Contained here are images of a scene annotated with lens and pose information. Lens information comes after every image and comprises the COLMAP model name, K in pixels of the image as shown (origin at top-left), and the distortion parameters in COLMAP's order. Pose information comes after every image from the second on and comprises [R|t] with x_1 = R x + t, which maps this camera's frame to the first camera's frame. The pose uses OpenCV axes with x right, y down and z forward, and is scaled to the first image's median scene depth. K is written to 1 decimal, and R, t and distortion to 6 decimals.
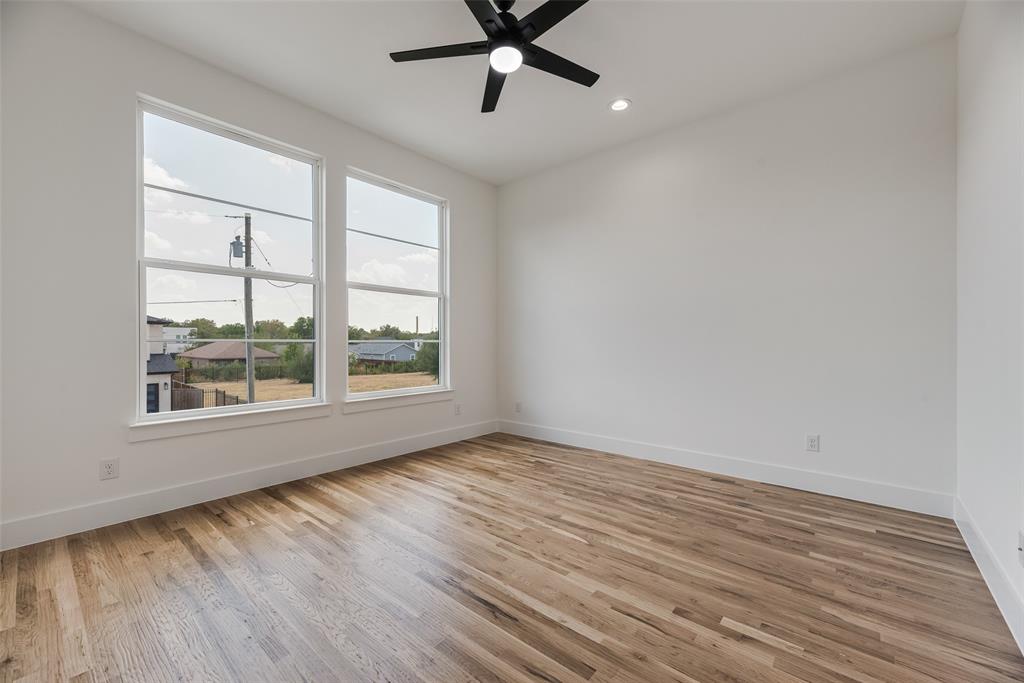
lens RADIAL K [[408.9, 0, 512.9], [0, 408.9, 342.8], [0, 0, 1]] dist [-0.002280, -0.000226]
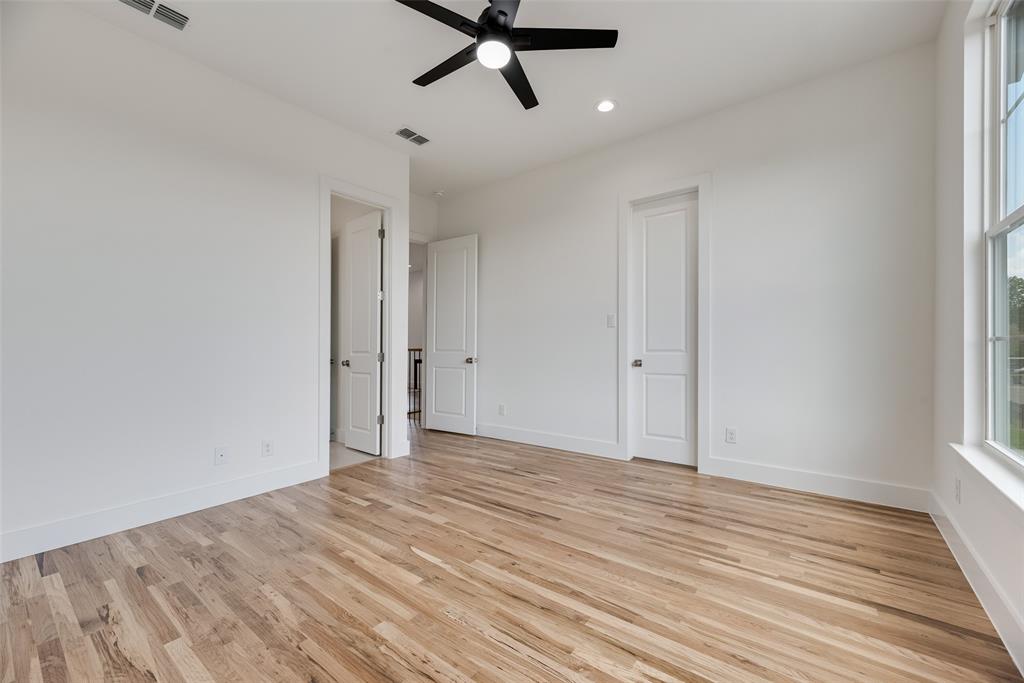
lens RADIAL K [[408.9, 0, 512.5], [0, 408.9, 343.8], [0, 0, 1]] dist [-0.002280, -0.000226]
pose [[-0.998721, 0.005743, -0.050226, -0.015064], [0.005879, 0.999979, -0.002554, -0.001114], [0.050210, -0.002846, -0.998735, 1.948446]]
